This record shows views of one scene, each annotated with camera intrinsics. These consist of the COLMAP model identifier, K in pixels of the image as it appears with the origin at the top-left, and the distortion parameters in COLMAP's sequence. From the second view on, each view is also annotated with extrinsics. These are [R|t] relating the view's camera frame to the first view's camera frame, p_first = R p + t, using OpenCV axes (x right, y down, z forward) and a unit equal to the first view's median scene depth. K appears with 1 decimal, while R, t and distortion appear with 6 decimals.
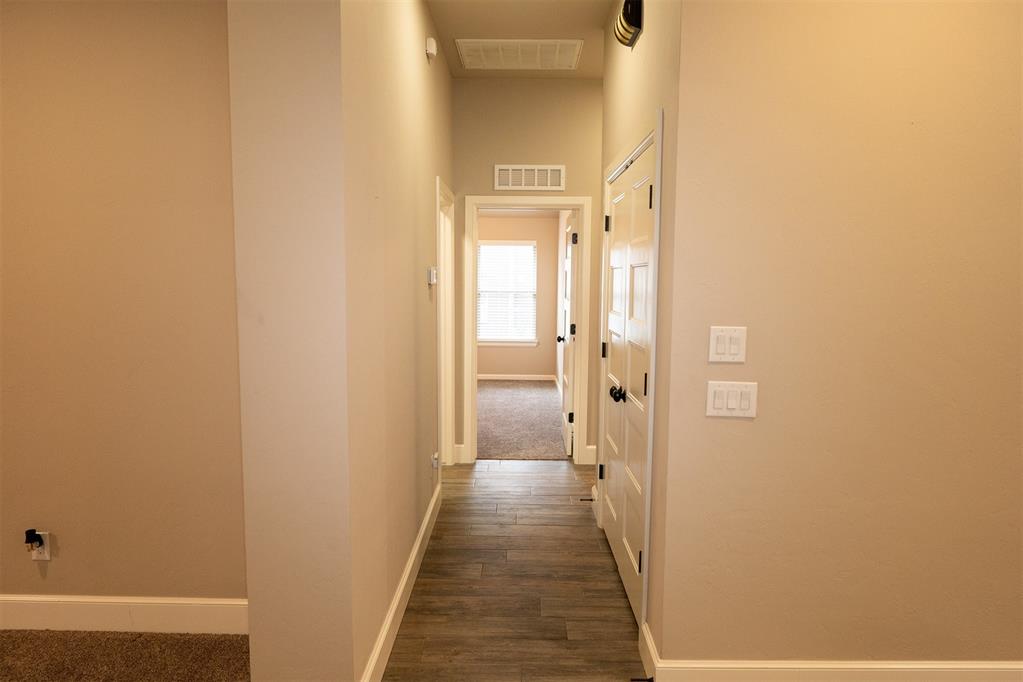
lens RADIAL K [[636.6, 0, 511.2], [0, 636.6, 341.0], [0, 0, 1]] dist [-0.004357, -0.009582]
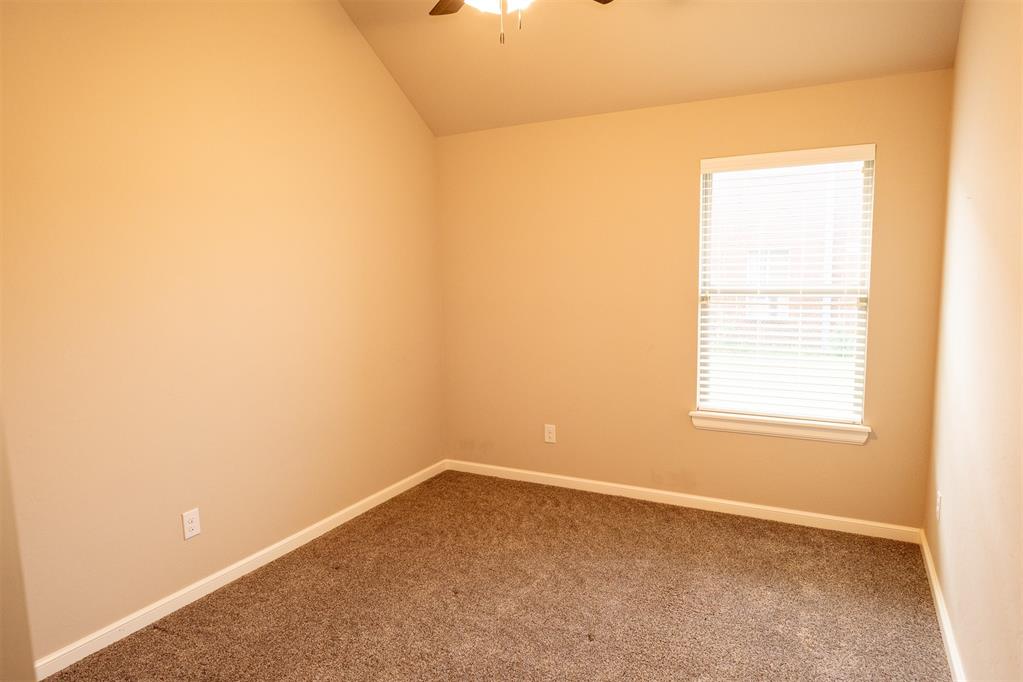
lens RADIAL K [[636.6, 0, 512.4], [0, 636.6, 341.0], [0, 0, 1]] dist [-0.004357, -0.009582]
pose [[0.889522, 0.028795, -0.455983, 0.024142], [-0.028368, 0.999567, 0.007781, -0.046358], [0.456010, 0.006014, 0.889954, 0.590649]]
